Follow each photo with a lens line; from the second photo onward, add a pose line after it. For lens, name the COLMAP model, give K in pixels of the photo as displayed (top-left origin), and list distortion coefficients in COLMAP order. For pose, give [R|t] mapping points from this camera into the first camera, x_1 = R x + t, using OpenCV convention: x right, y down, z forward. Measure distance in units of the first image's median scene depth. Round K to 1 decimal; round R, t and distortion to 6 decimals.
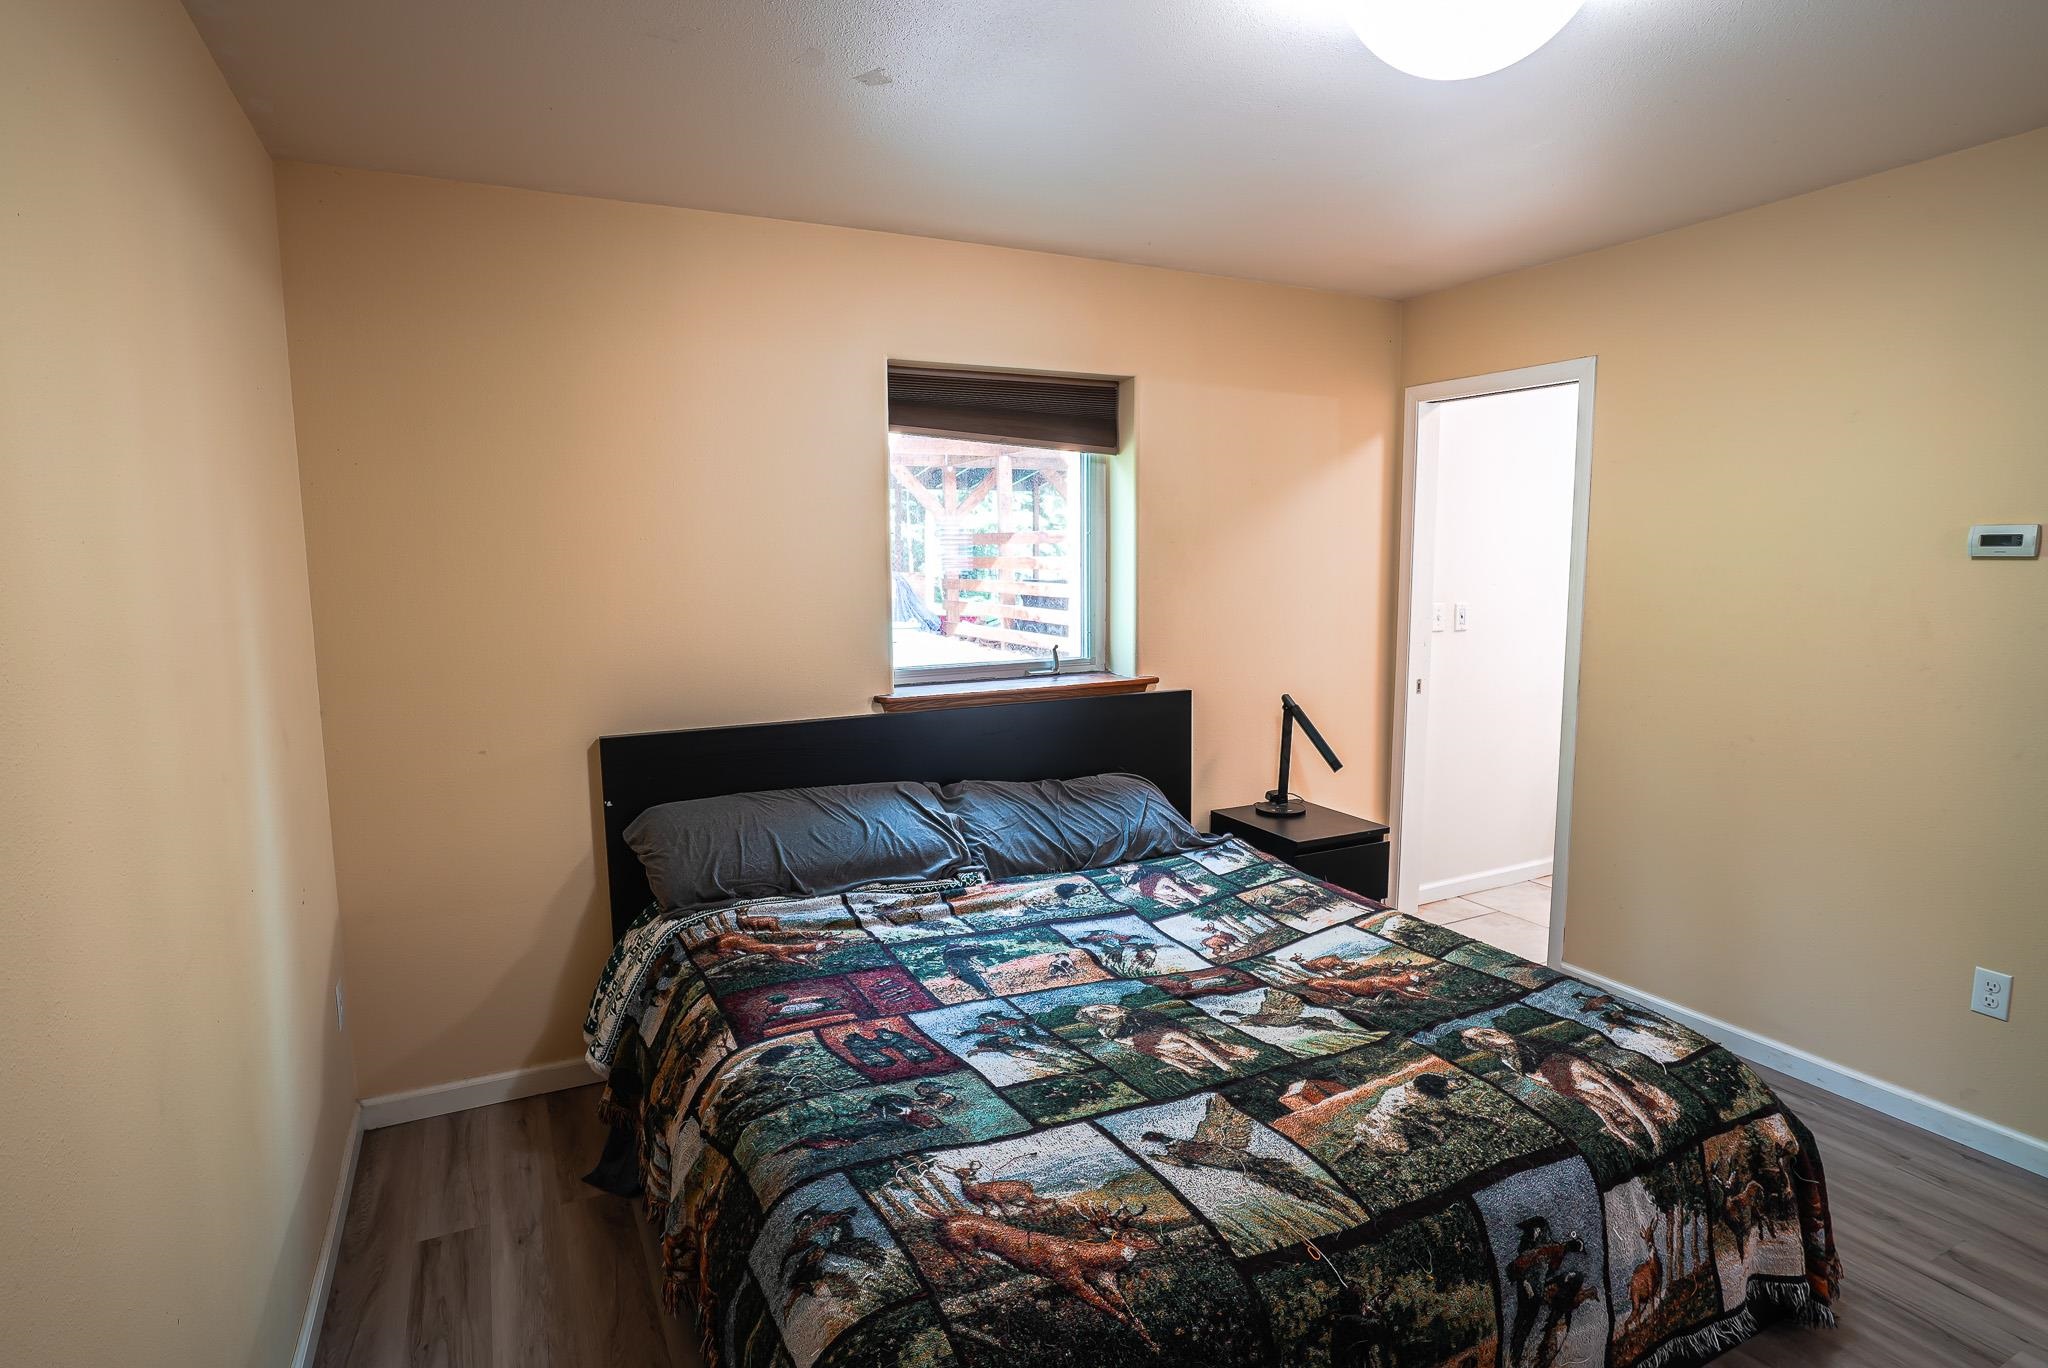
lens RADIAL K [[1078.1, 0, 1022.6], [0, 1078.1, 677.2], [0, 0, 1]] dist [-0.047573, 0.016971]
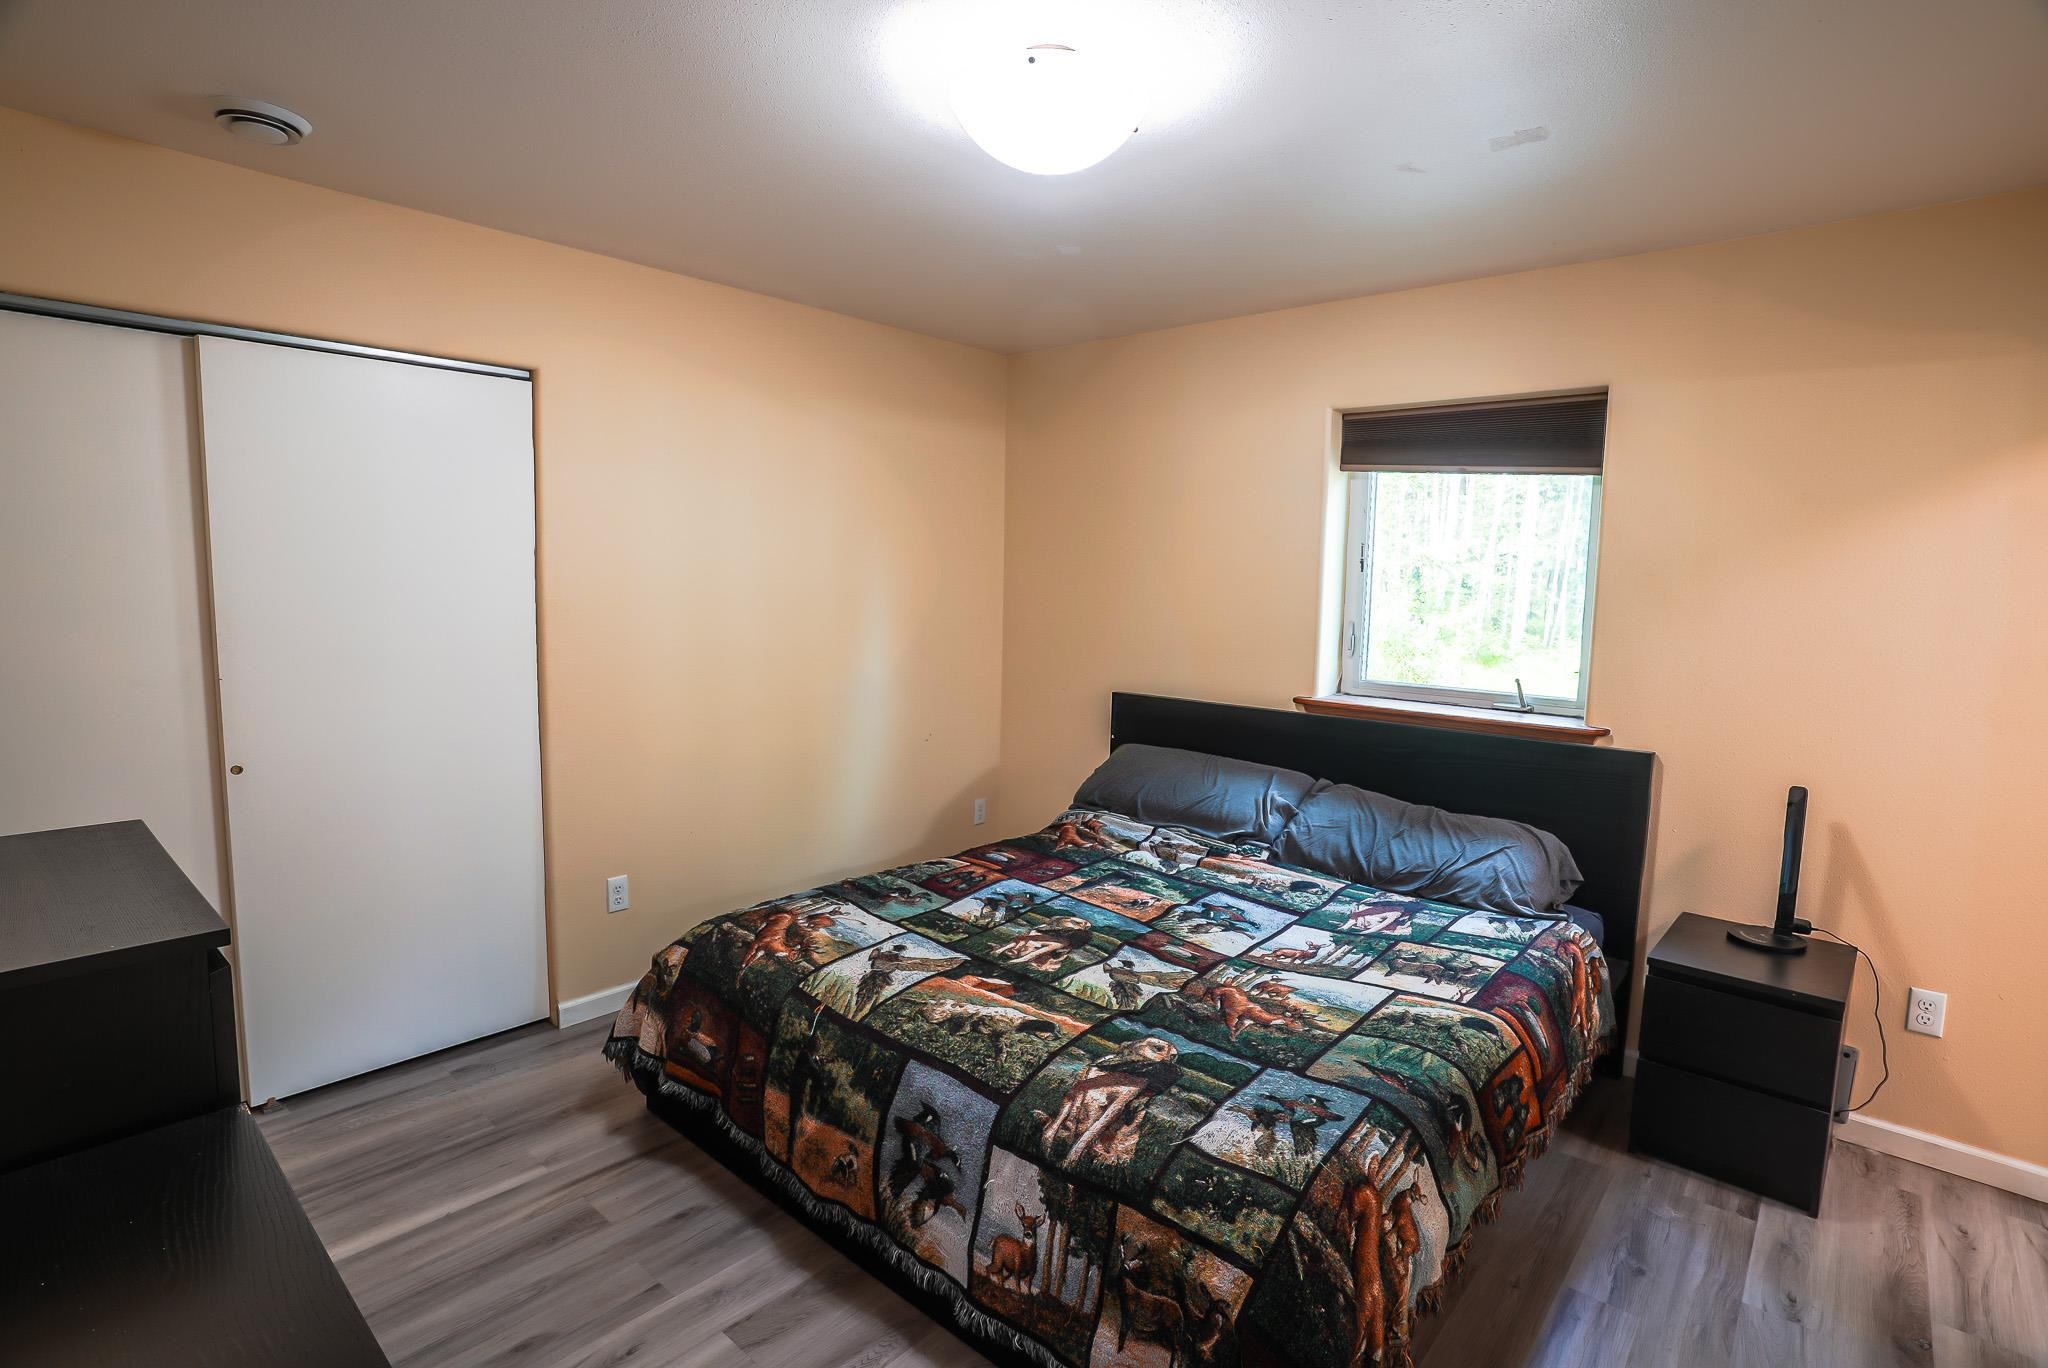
lens RADIAL K [[1007.8, 0, 1022.8], [0, 1007.8, 683.1], [0, 0, 1]] dist [-0.067547, 0.029290]
pose [[0.363688, 0.116666, -0.924186, 0.994925], [-0.130148, 0.988759, 0.073601, -0.049990], [0.922384, 0.093513, 0.374783, 0.397964]]
